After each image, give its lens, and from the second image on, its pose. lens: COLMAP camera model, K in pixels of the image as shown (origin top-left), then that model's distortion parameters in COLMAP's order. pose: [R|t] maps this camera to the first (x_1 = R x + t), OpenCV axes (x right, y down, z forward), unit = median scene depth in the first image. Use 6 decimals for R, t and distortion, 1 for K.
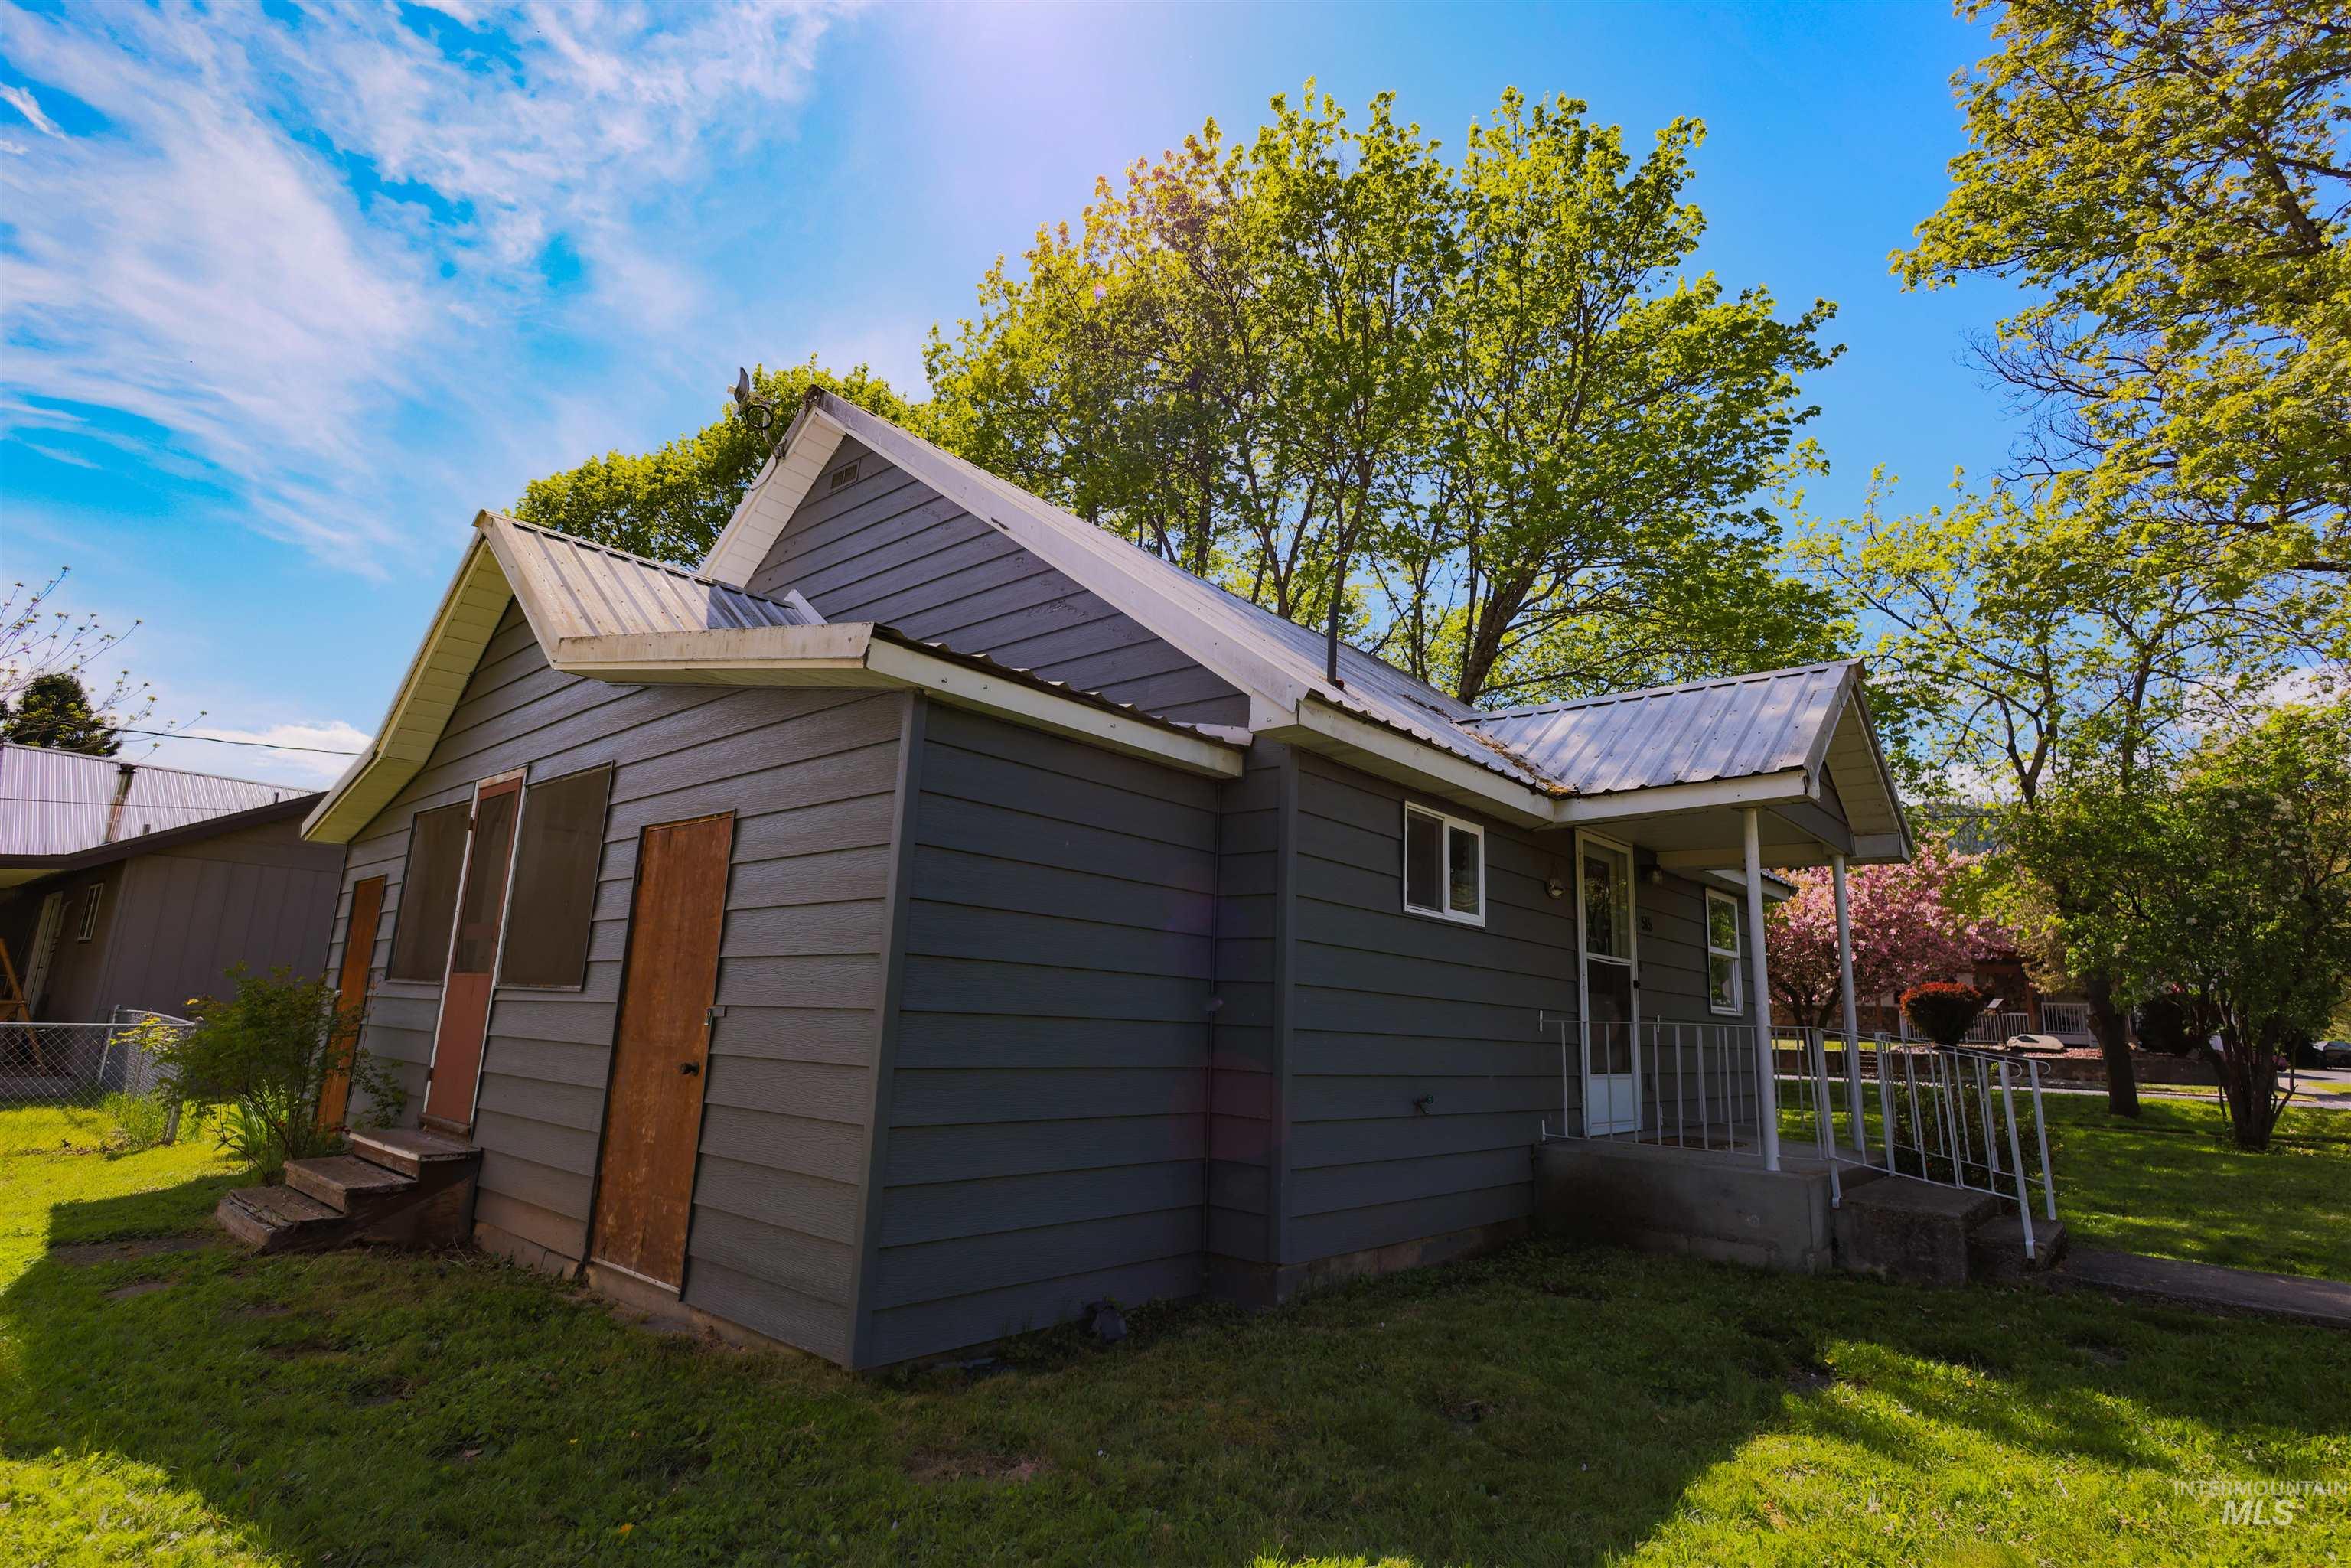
lens RADIAL K [[1125.4, 0, 1156.6], [0, 1125.4, 773.9], [0, 0, 1]] dist [-0.001104, -0.000356]
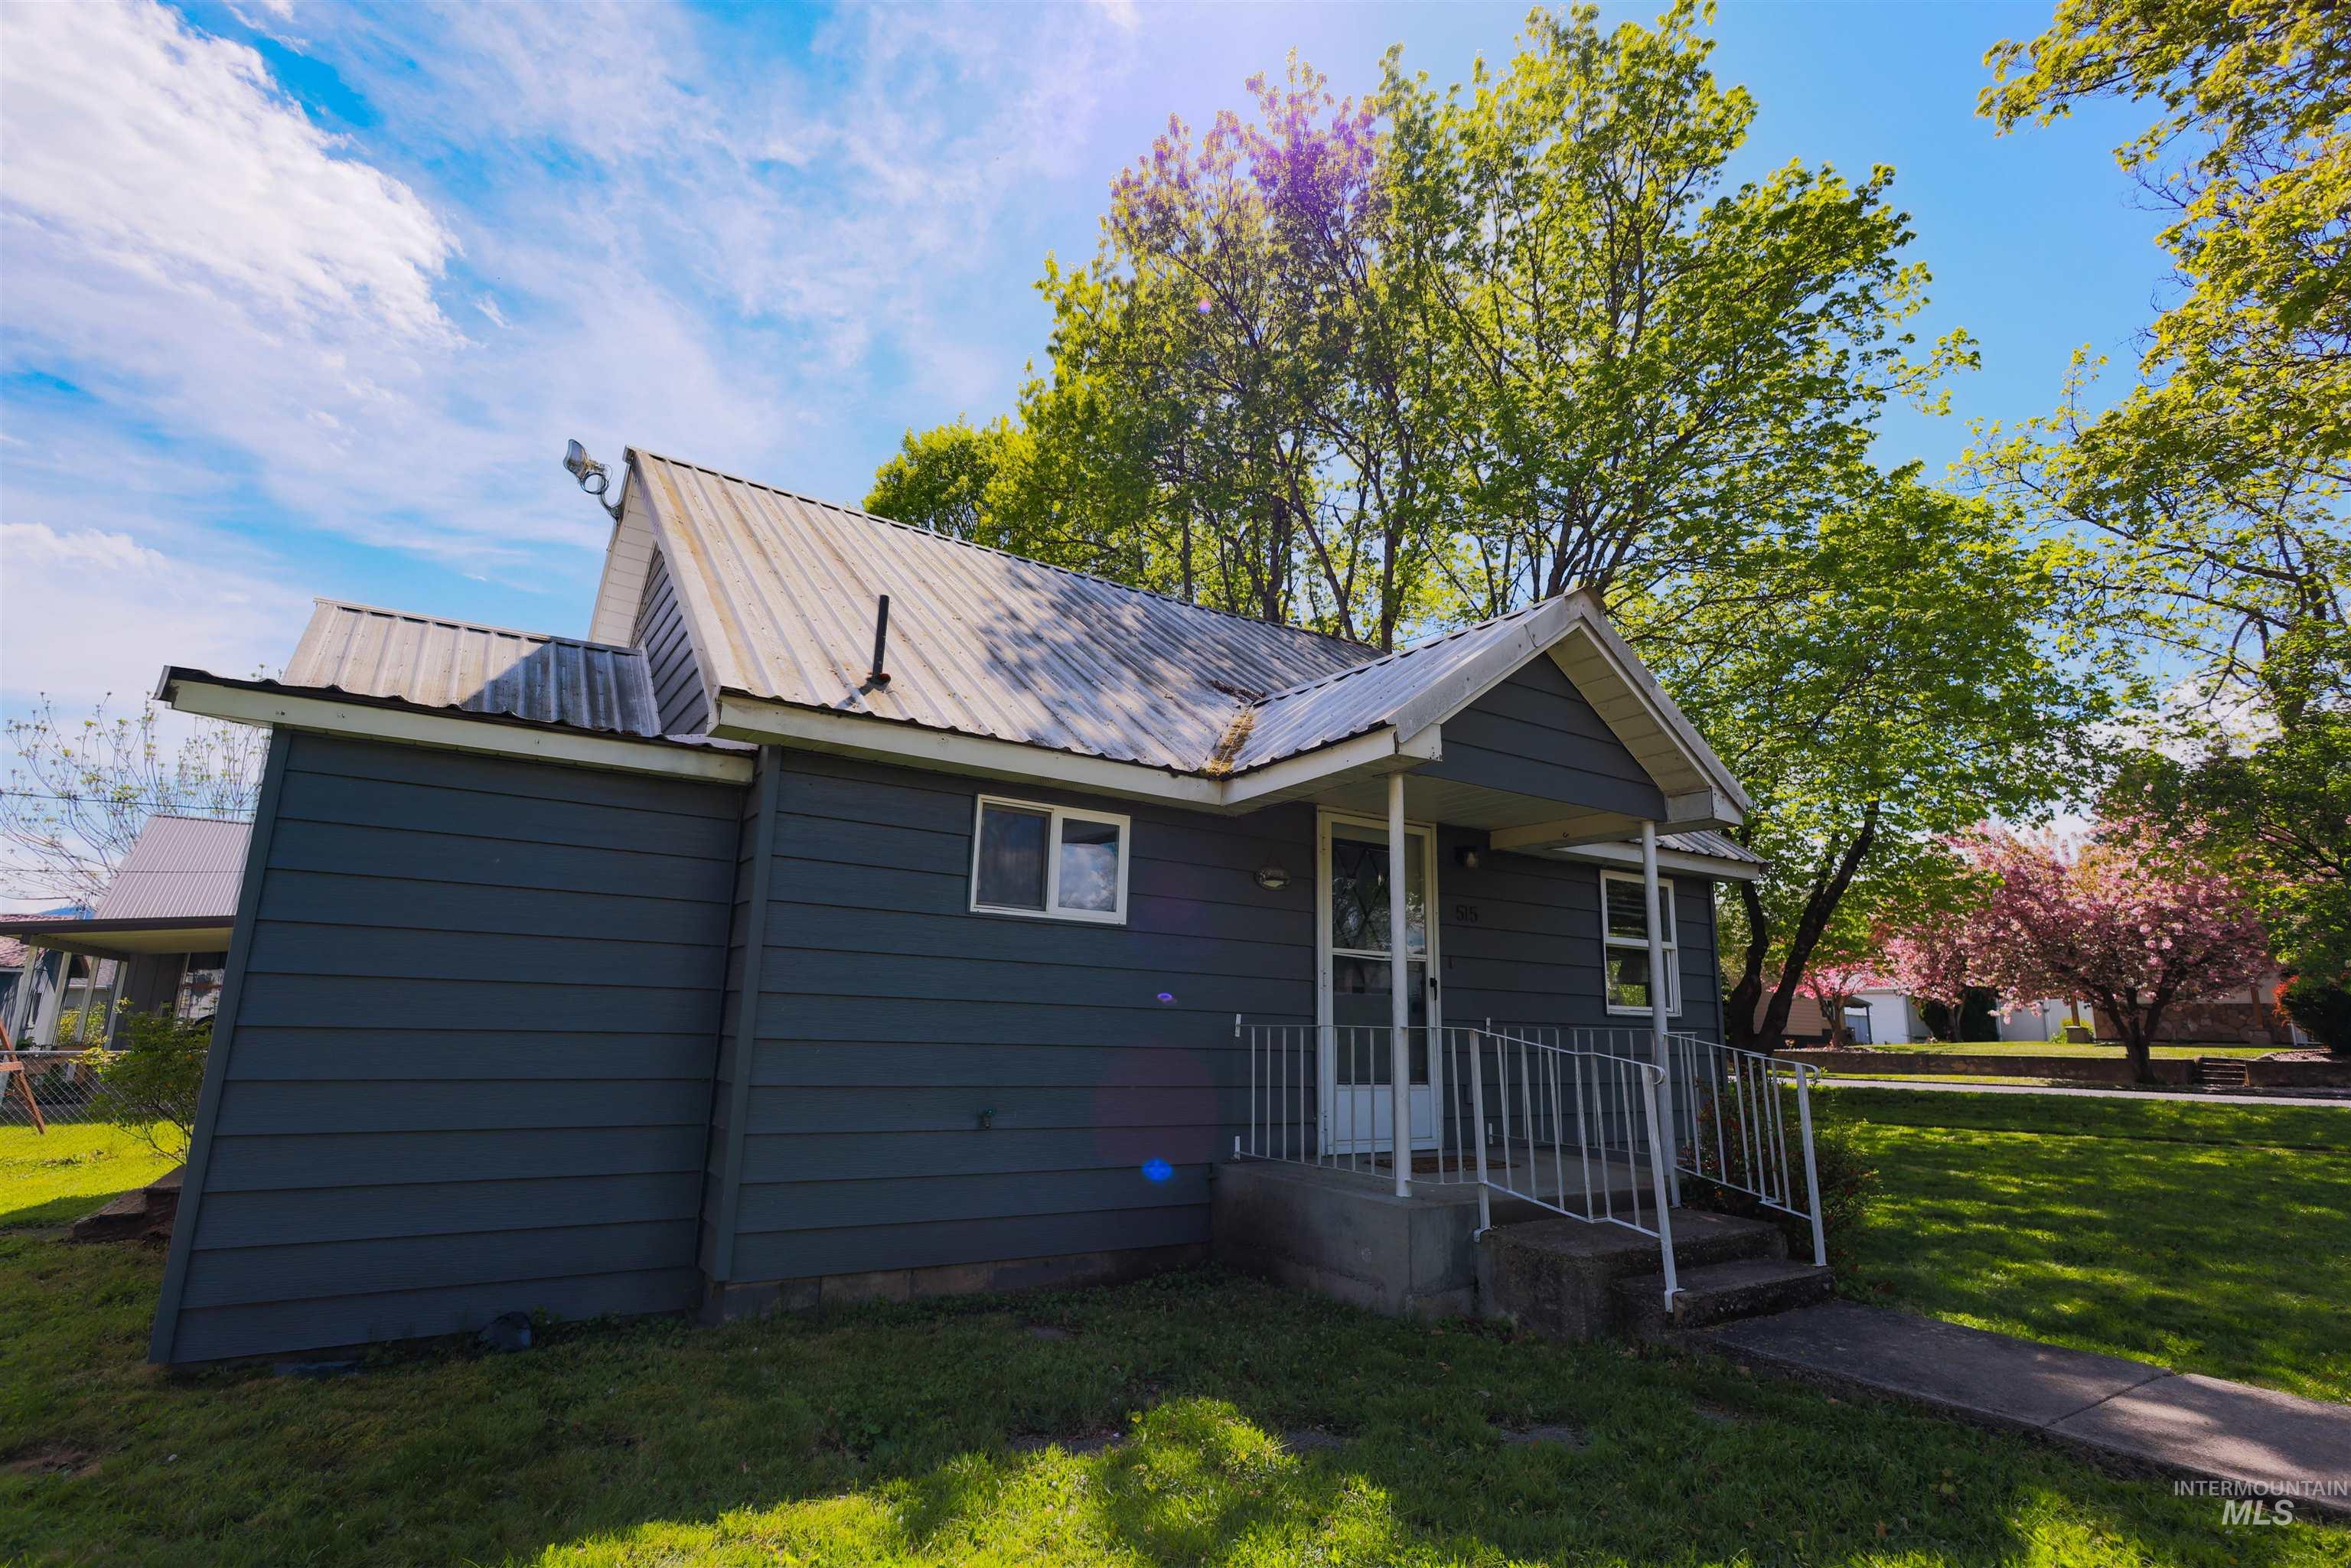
lens RADIAL K [[1125.4, 0, 1190.4], [0, 1125.4, 769.1], [0, 0, 1]] dist [-0.001104, -0.000356]
pose [[0.966307, -0.075653, -0.246023, 0.259756], [0.070979, 0.997090, -0.027827, 0.017317], [0.247412, 0.009427, 0.968864, 0.053629]]
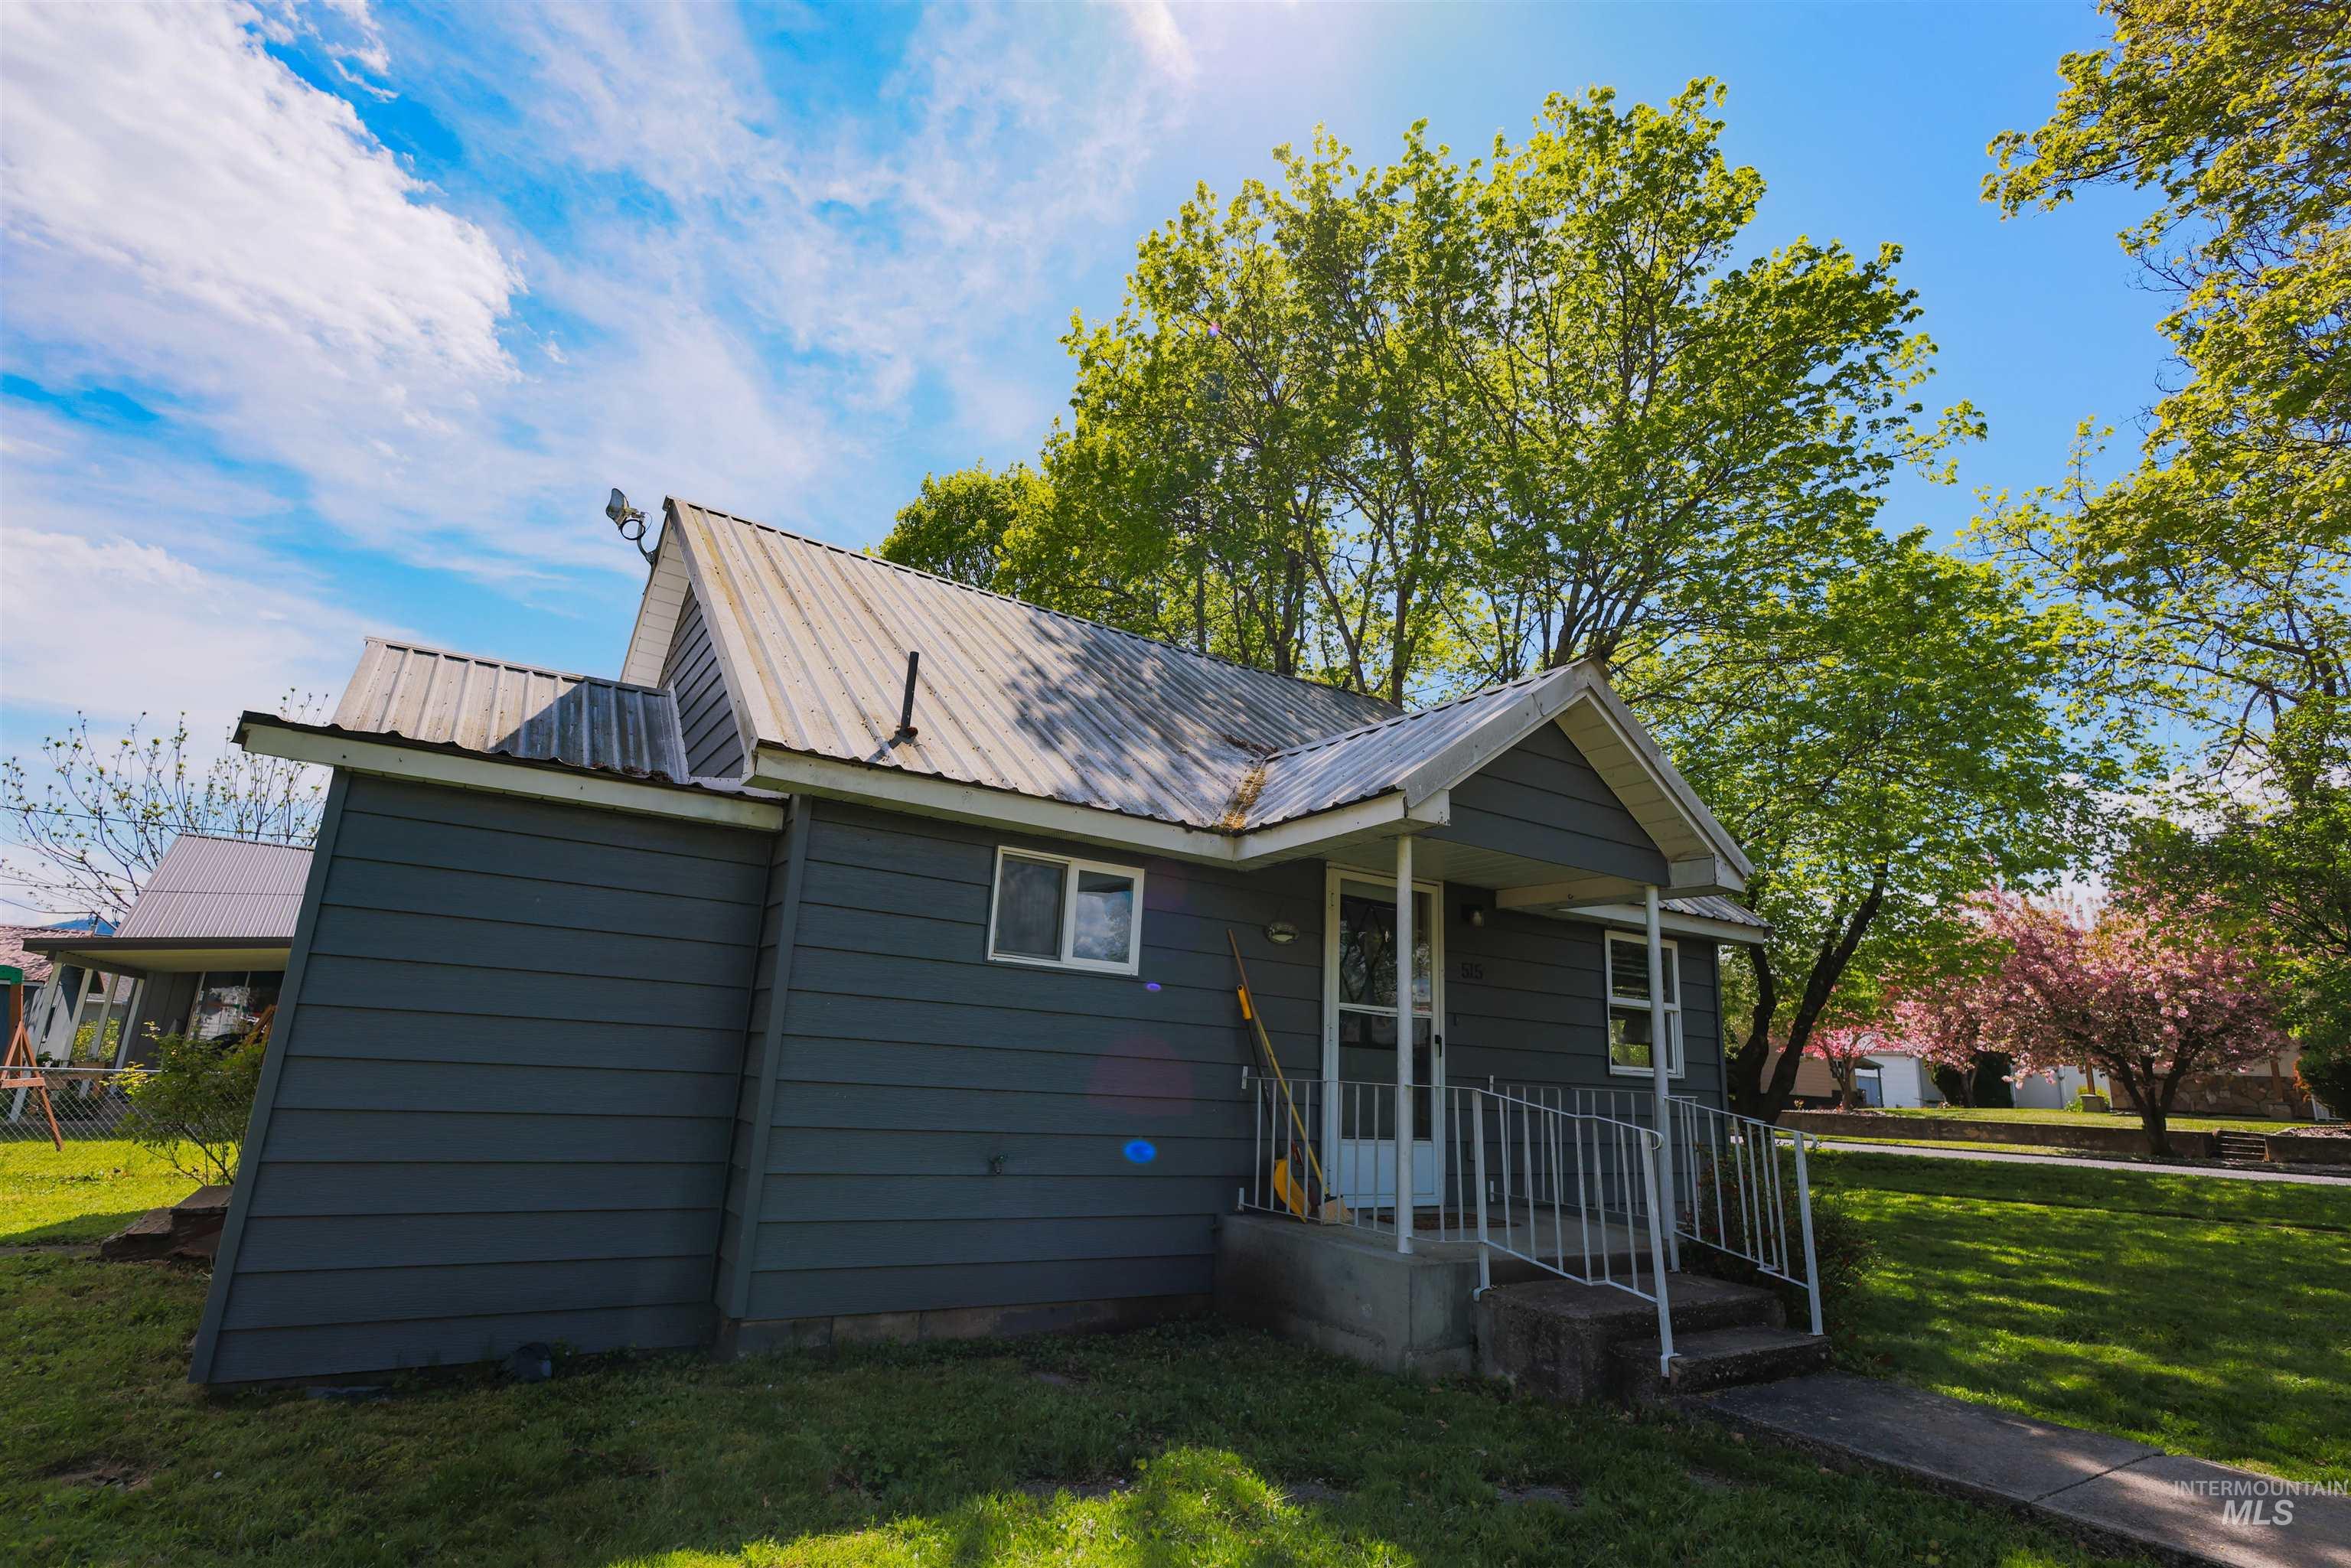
lens RADIAL K [[1125.4, 0, 1185.5], [0, 1125.4, 769.0], [0, 0, 1]] dist [-0.001104, -0.000356]
pose [[0.965066, -0.061190, -0.254761, 0.260711], [0.046243, 0.996861, -0.064256, 0.011671], [0.257893, 0.050231, 0.964867, 0.040928]]
